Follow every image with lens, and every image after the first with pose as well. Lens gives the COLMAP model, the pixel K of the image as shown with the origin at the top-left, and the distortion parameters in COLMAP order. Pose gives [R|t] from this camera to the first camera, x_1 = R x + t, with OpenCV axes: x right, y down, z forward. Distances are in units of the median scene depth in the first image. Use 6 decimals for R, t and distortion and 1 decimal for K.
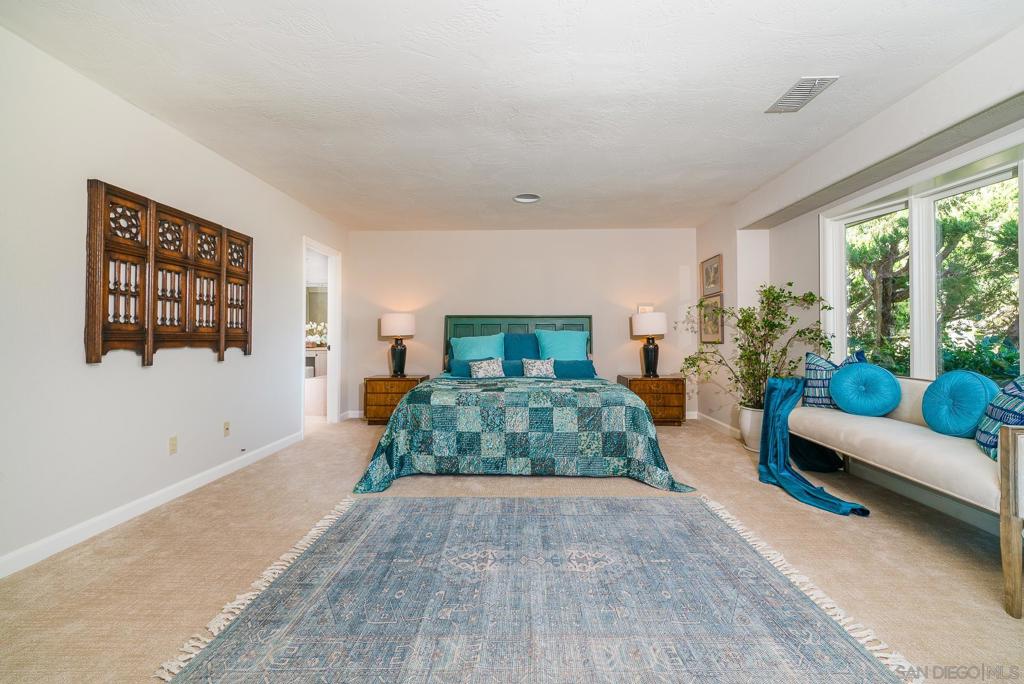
lens RADIAL K [[434.4, 0, 512.0], [0, 434.4, 342.0], [0, 0, 1]] dist [-0.002447, -0.000089]
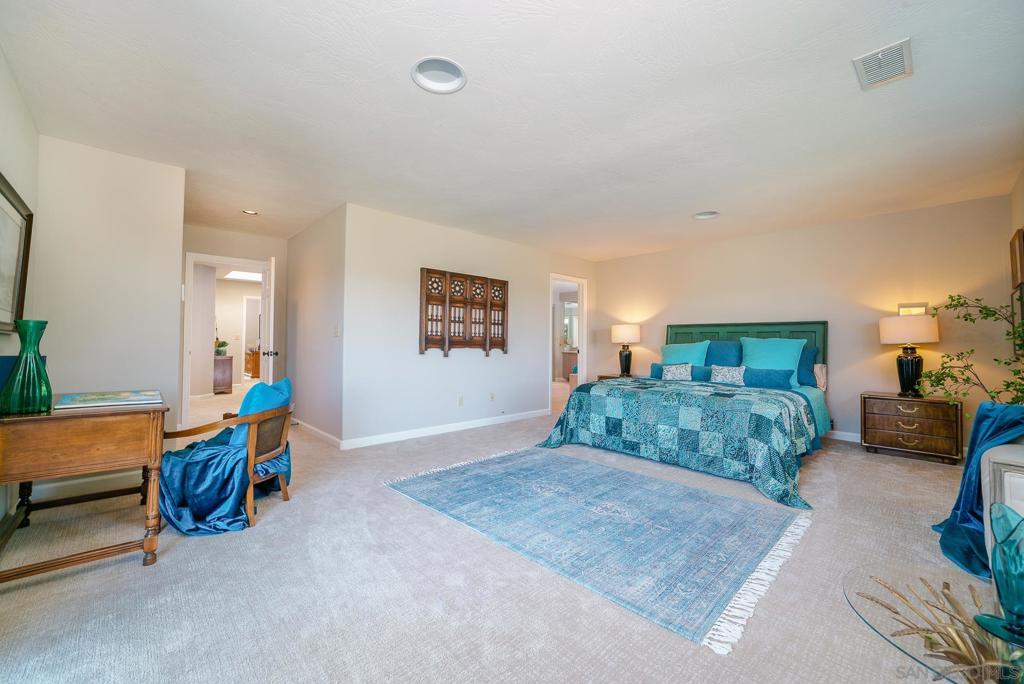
lens RADIAL K [[416.4, 0, 512.0], [0, 416.4, 342.0], [0, 0, 1]] dist [0.001385, -0.019153]
pose [[0.707214, 0.006391, -0.706970, 0.640560], [-0.017474, 0.999812, -0.008441, -0.001044], [0.706783, 0.018323, 0.707193, -0.100594]]
